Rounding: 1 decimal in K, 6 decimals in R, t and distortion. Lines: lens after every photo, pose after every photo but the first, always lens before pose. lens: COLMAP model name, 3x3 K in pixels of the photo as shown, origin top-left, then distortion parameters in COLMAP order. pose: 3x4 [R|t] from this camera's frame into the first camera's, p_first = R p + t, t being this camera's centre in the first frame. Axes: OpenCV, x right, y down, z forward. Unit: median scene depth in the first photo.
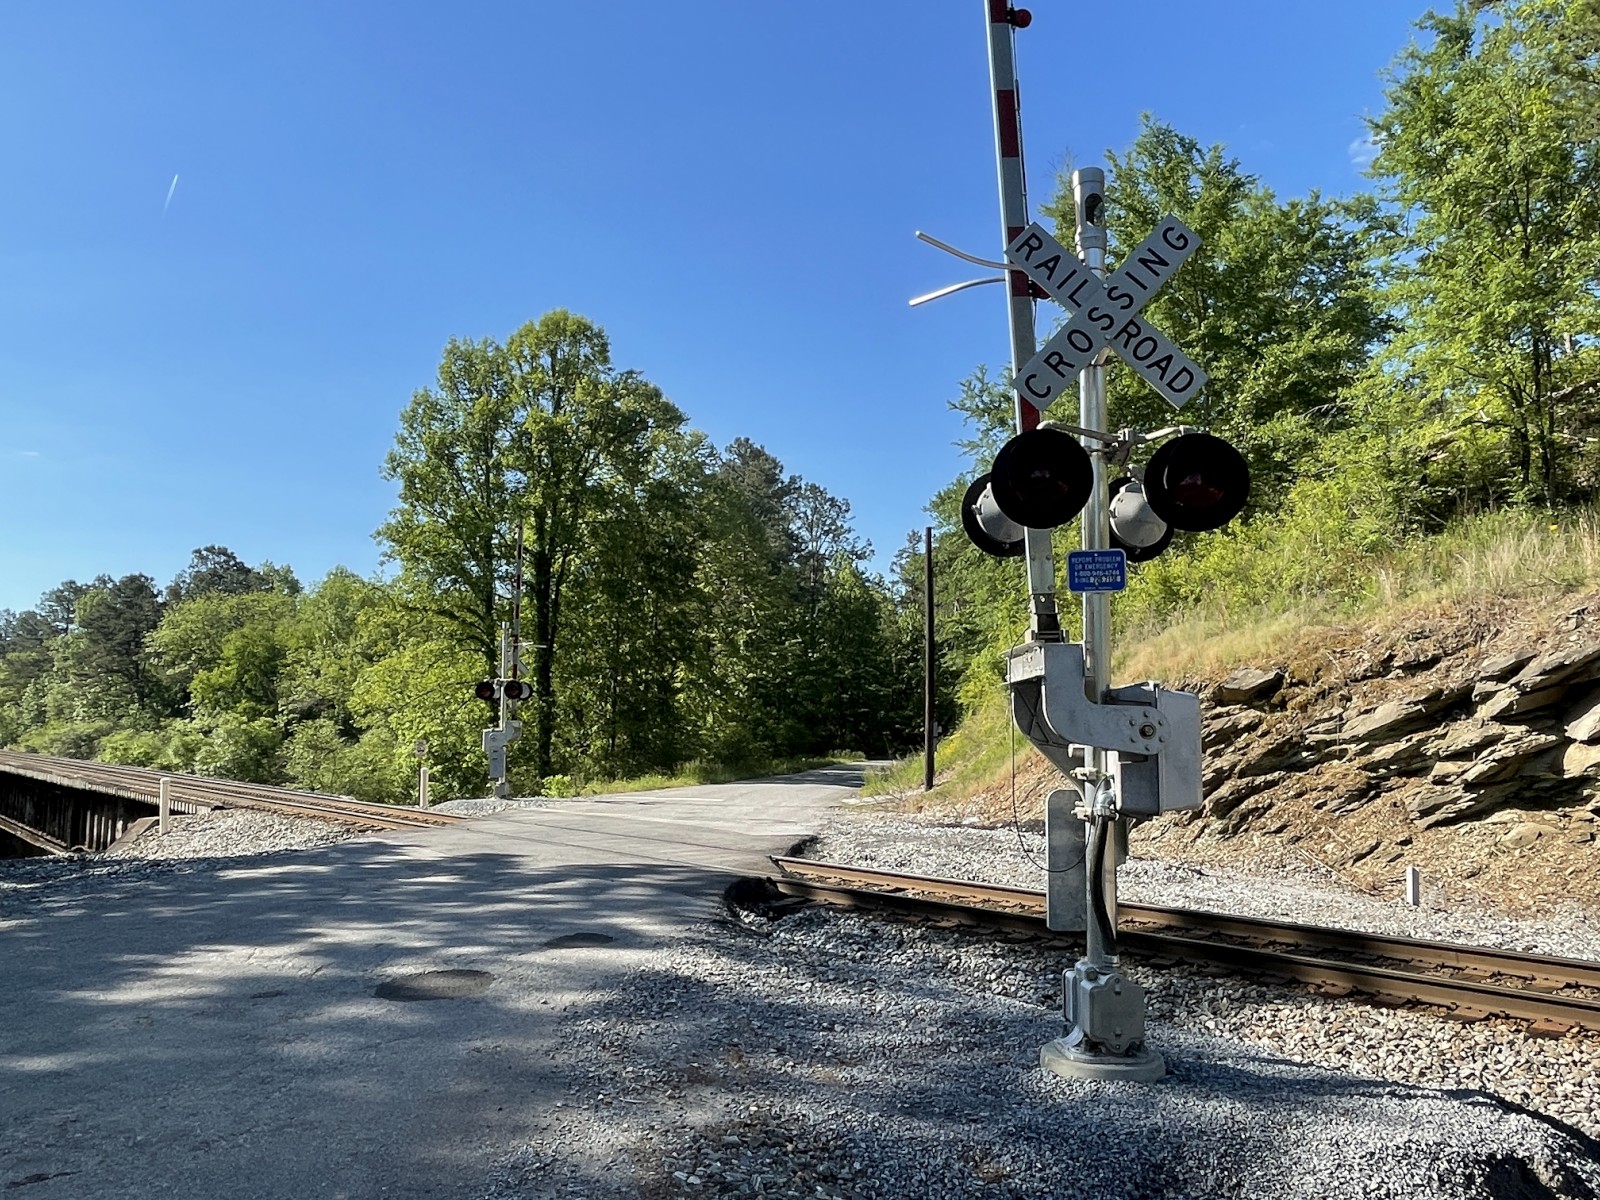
lens RADIAL K [[1187.0, 0, 800.0], [0, 1187.0, 600.0], [0, 0, 1]] dist [0.001704, -0.007387]
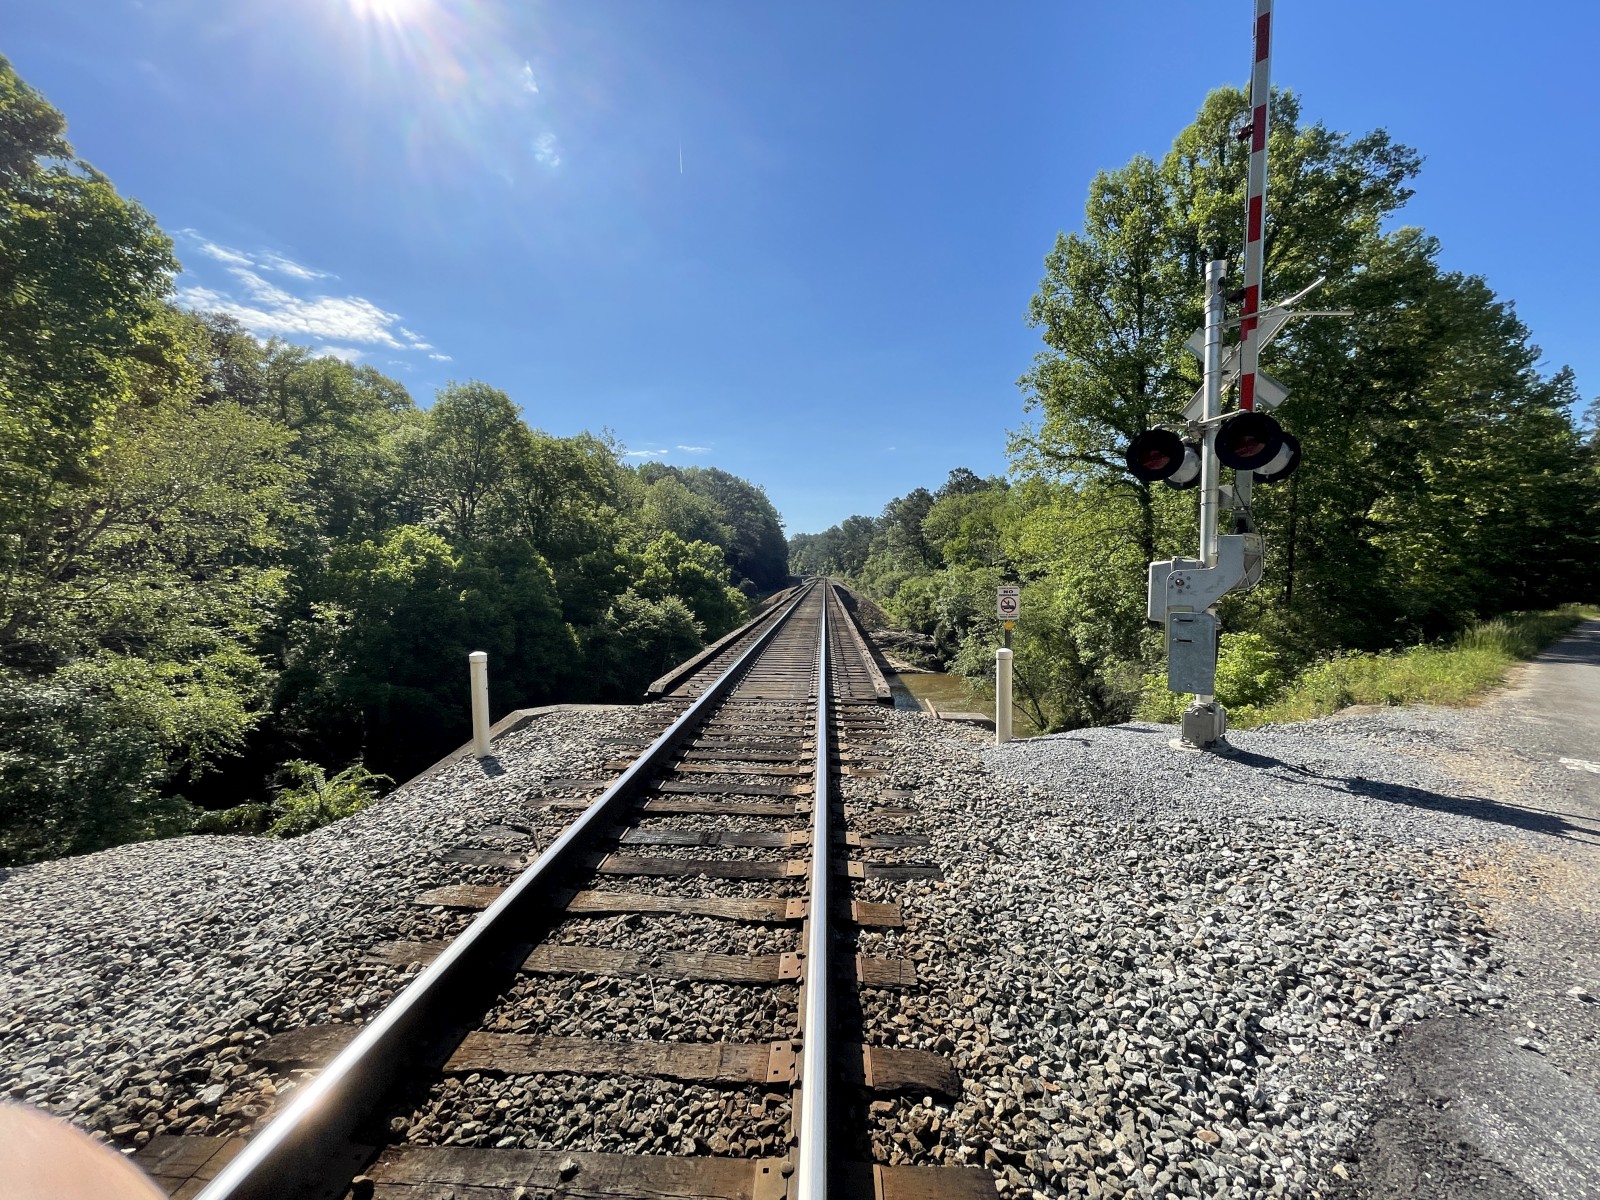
lens RADIAL K [[644.7, 0, 803.9], [0, 644.7, 598.8], [0, 0, 1]] dist [-0.004036, 0.000238]
pose [[0.743003, 0.028961, -0.668661, -0.123017], [0.065266, 0.991167, 0.115452, 0.052655], [0.666098, -0.129422, 0.734550, 0.452876]]
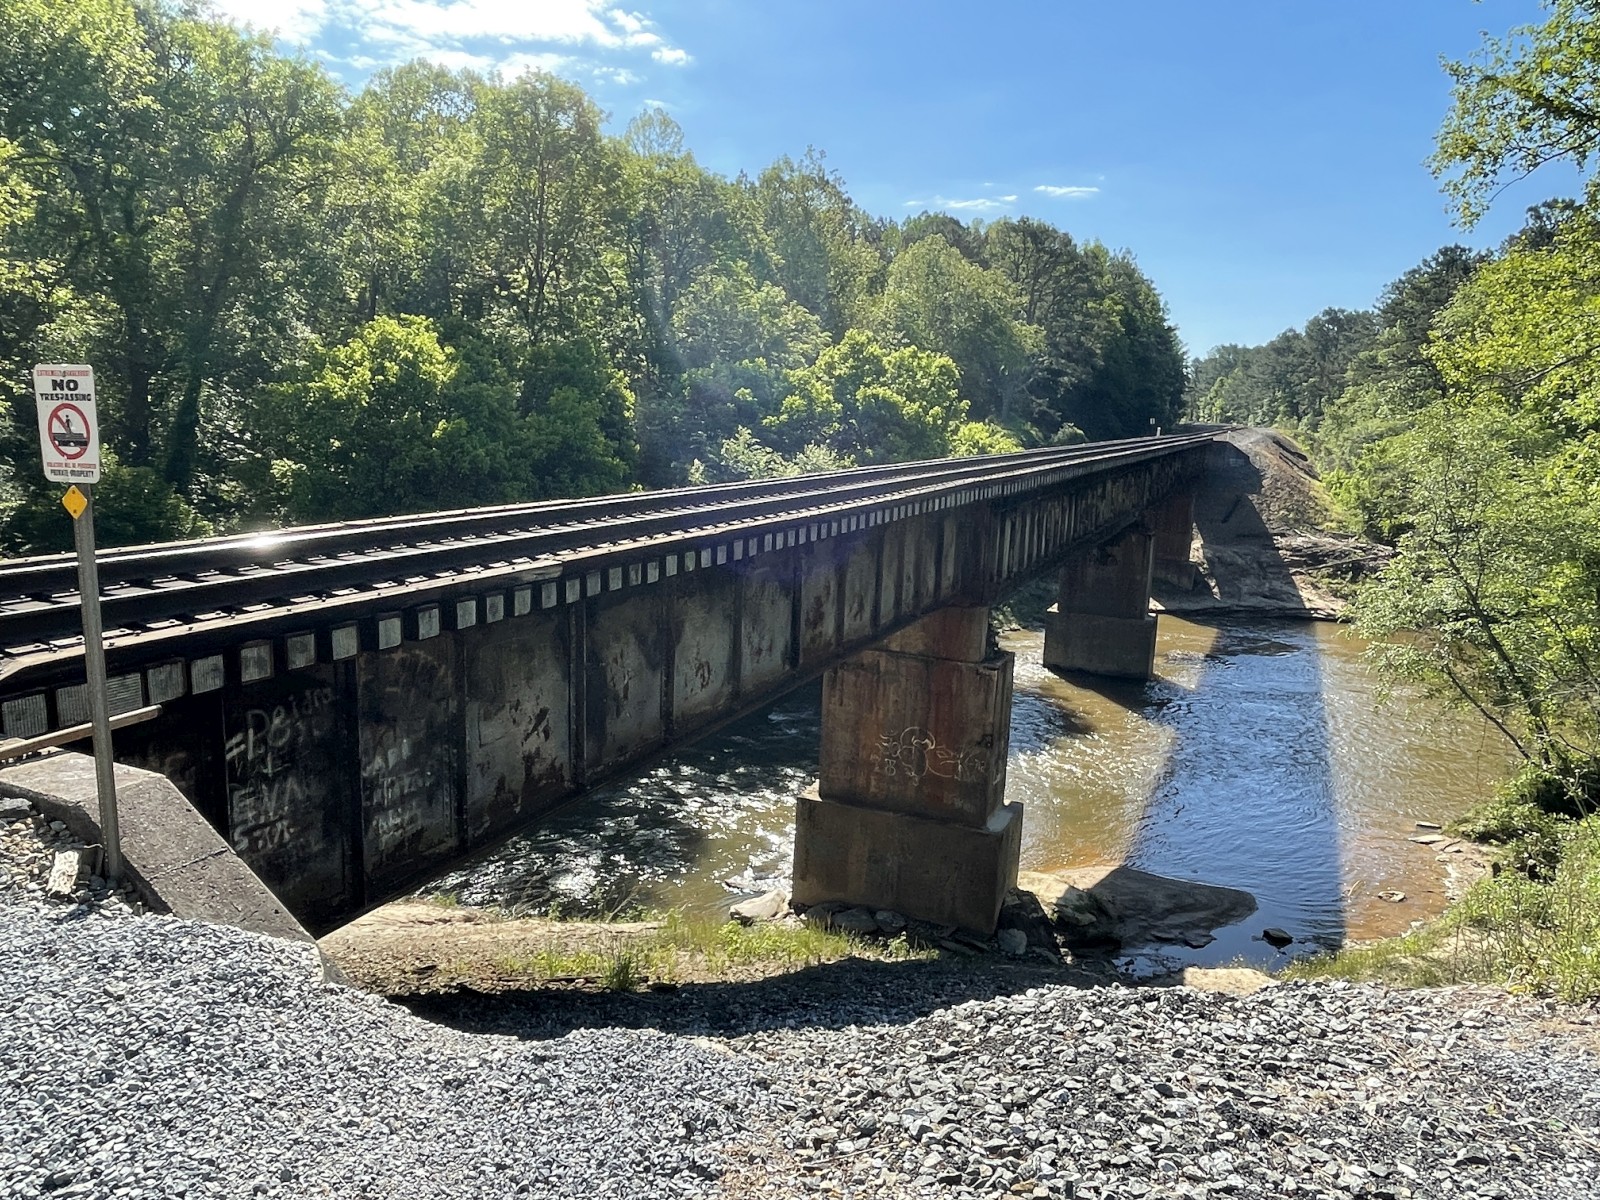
lens RADIAL K [[1088.2, 0, 808.1], [0, 1088.2, 600.8], [0, 0, 1]] dist [-0.000170, -0.004961]
pose [[0.442022, 0.168901, -0.880959, -0.098083], [0.062684, 0.973895, 0.218170, 0.073883], [0.894812, -0.151658, 0.419895, 0.615395]]
